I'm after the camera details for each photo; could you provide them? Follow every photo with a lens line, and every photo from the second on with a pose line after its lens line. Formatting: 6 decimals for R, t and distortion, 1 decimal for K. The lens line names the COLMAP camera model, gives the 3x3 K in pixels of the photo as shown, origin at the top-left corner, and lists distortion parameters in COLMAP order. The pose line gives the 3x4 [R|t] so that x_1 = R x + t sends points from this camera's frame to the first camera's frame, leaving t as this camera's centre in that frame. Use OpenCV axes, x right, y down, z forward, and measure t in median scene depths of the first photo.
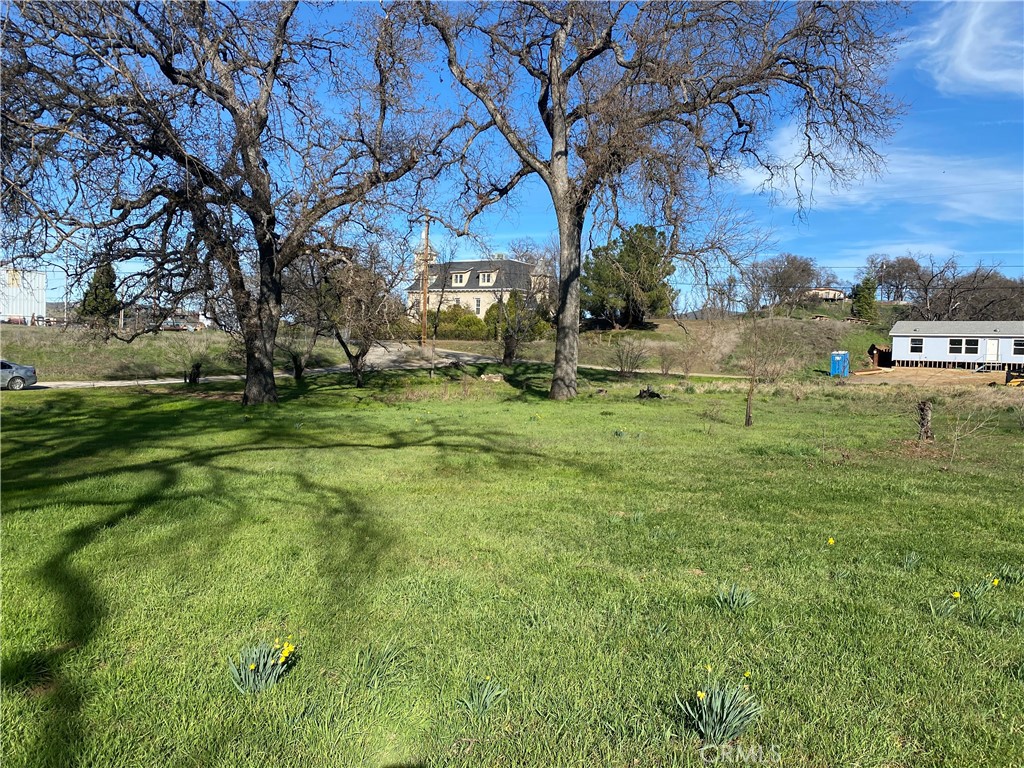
lens RADIAL K [[776.2, 0, 512.0], [0, 776.2, 384.0], [0, 0, 1]] dist [0.006965, -0.004993]
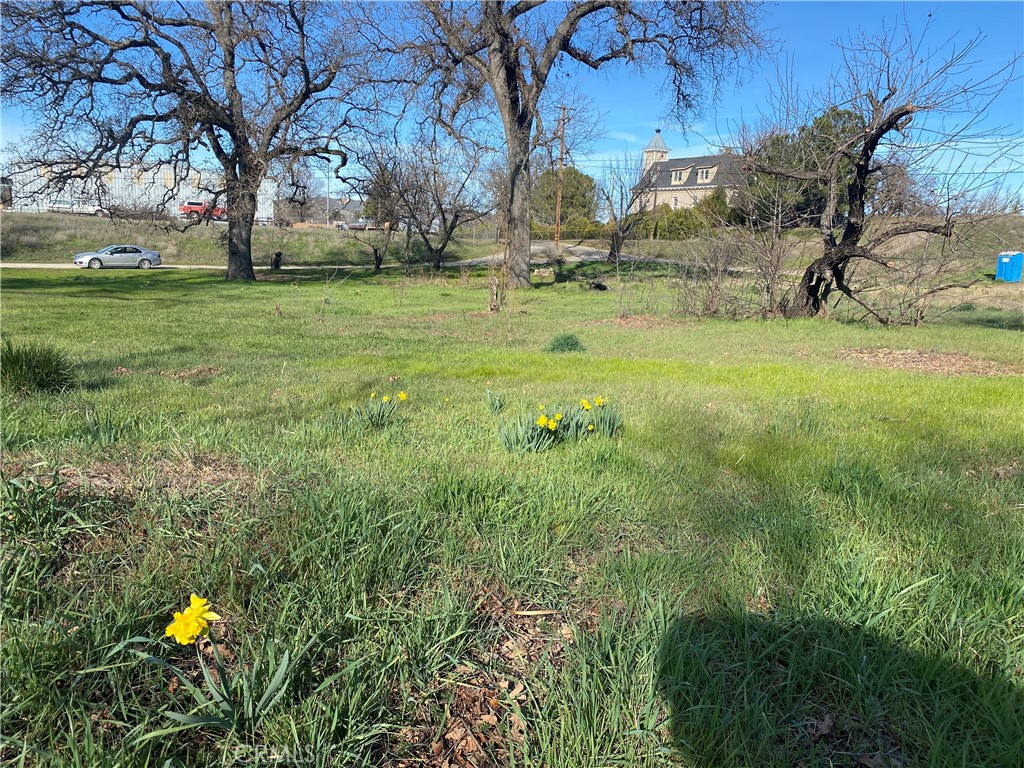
lens RADIAL K [[776.2, 0, 512.0], [0, 776.2, 384.0], [0, 0, 1]] dist [0.006965, -0.004993]
pose [[0.914161, 0.078154, -0.397745, 0.268745], [-0.029208, 0.991387, 0.127670, 0.007964], [0.404297, -0.105094, 0.908570, 0.004003]]
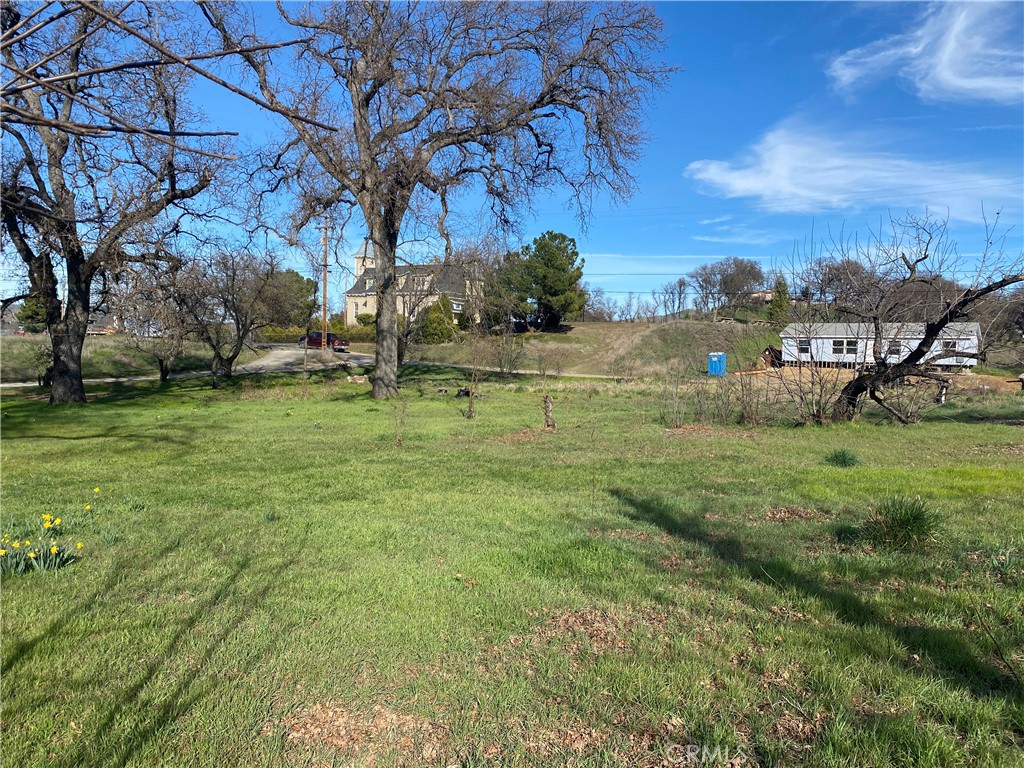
lens RADIAL K [[776.2, 0, 512.0], [0, 776.2, 384.0], [0, 0, 1]] dist [0.006965, -0.004993]
pose [[0.999724, -0.005844, 0.022753, 0.118045], [0.005925, 0.999976, -0.003485, 0.002732], [-0.022732, 0.003619, 0.999735, -0.042855]]
